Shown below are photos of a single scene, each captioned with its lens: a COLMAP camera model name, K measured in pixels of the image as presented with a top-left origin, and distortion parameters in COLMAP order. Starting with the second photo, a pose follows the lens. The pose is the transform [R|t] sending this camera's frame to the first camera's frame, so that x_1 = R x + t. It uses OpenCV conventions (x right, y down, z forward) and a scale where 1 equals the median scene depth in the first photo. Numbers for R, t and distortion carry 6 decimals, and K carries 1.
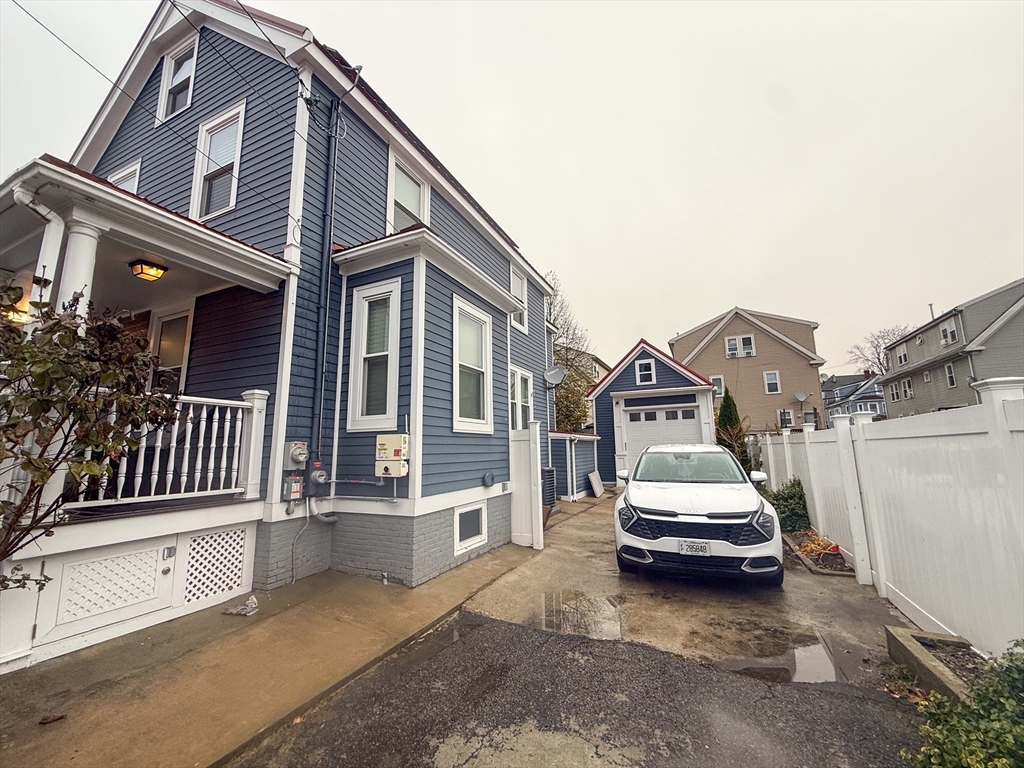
lens RADIAL K [[407.1, 0, 511.2], [0, 407.1, 390.0], [0, 0, 1]] dist [0.001996, -0.000636]
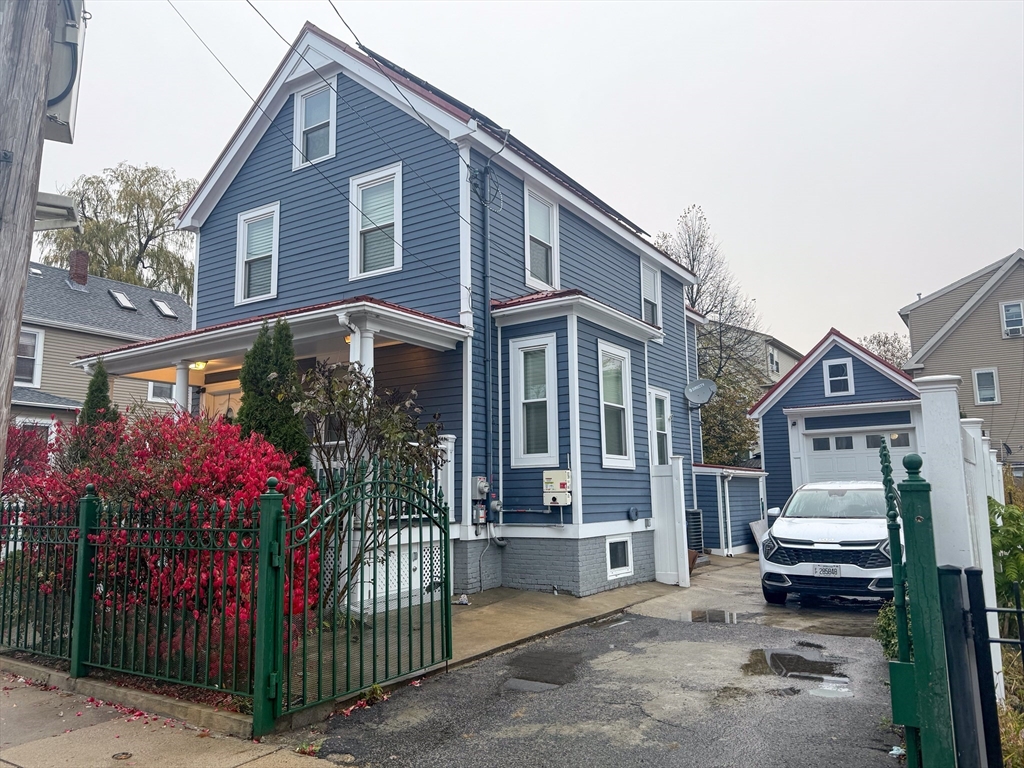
lens RADIAL K [[756.7, 0, 512.7], [0, 756.7, 386.0], [0, 0, 1]] dist [0.106947, -0.008339]
pose [[0.990084, -0.018461, -0.139258, -0.092153], [0.018808, 0.999822, 0.001177, -0.124516], [0.139212, -0.003784, 0.990255, -1.060587]]
